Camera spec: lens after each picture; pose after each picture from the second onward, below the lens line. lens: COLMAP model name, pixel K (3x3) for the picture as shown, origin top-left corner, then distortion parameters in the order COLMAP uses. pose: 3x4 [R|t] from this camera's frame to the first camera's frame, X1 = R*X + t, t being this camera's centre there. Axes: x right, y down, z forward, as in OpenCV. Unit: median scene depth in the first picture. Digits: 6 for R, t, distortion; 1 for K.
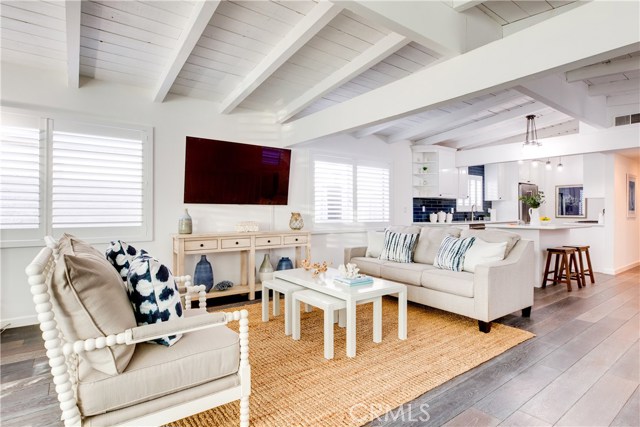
lens RADIAL K [[339.2, 0, 320.0], [0, 339.2, 213.5], [0, 0, 1]] dist [0.002051, 0.000154]
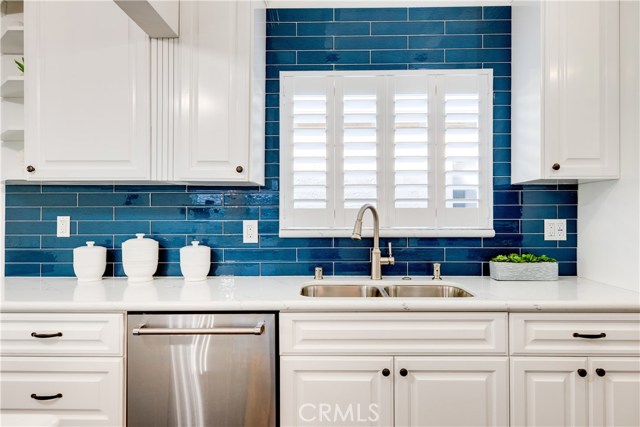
lens RADIAL K [[452.6, 0, 320.0], [0, 452.6, 213.5], [0, 0, 1]] dist [0.051510, 0.000113]
pose [[0.805678, -0.009529, -0.592276, 0.617925], [0.001571, 0.999901, -0.013950, -0.016361], [0.592351, 0.010309, 0.805614, 0.773204]]
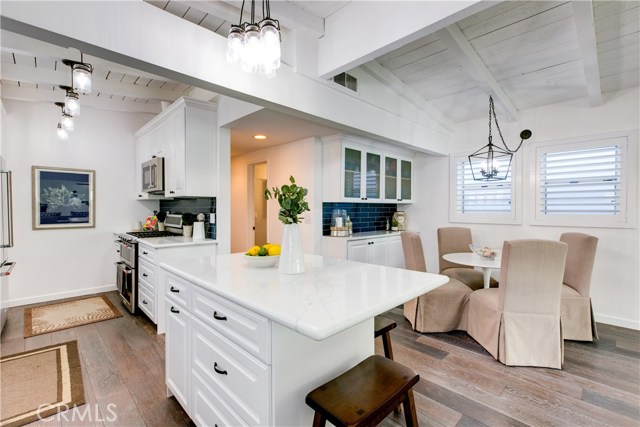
lens RADIAL K [[285.8, 0, 320.0], [0, 285.8, 213.5], [0, 0, 1]] dist [0.000041, -0.000402]
pose [[-0.155600, -0.019228, 0.987633, 0.234617], [-0.001527, 0.999814, 0.019224, -0.023625], [-0.987819, 0.001483, -0.155600, 0.733453]]
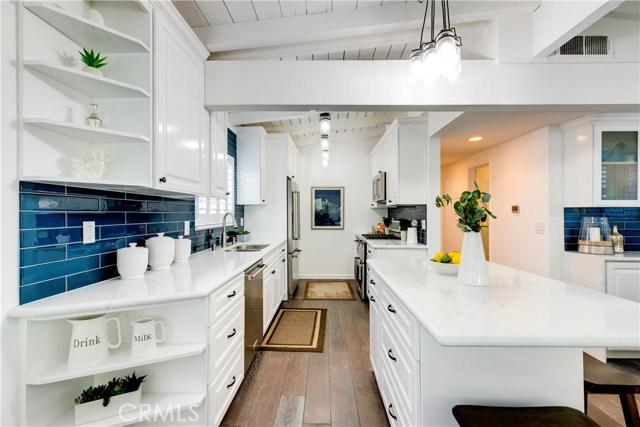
lens RADIAL K [[285.8, 0, 320.0], [0, 285.8, 213.5], [0, 0, 1]] dist [0.000041, -0.000402]
pose [[0.601393, 0.002774, 0.798948, 0.222832], [-0.000896, 0.999996, -0.002798, -0.024126], [-0.798953, 0.000966, 0.601393, 0.684524]]
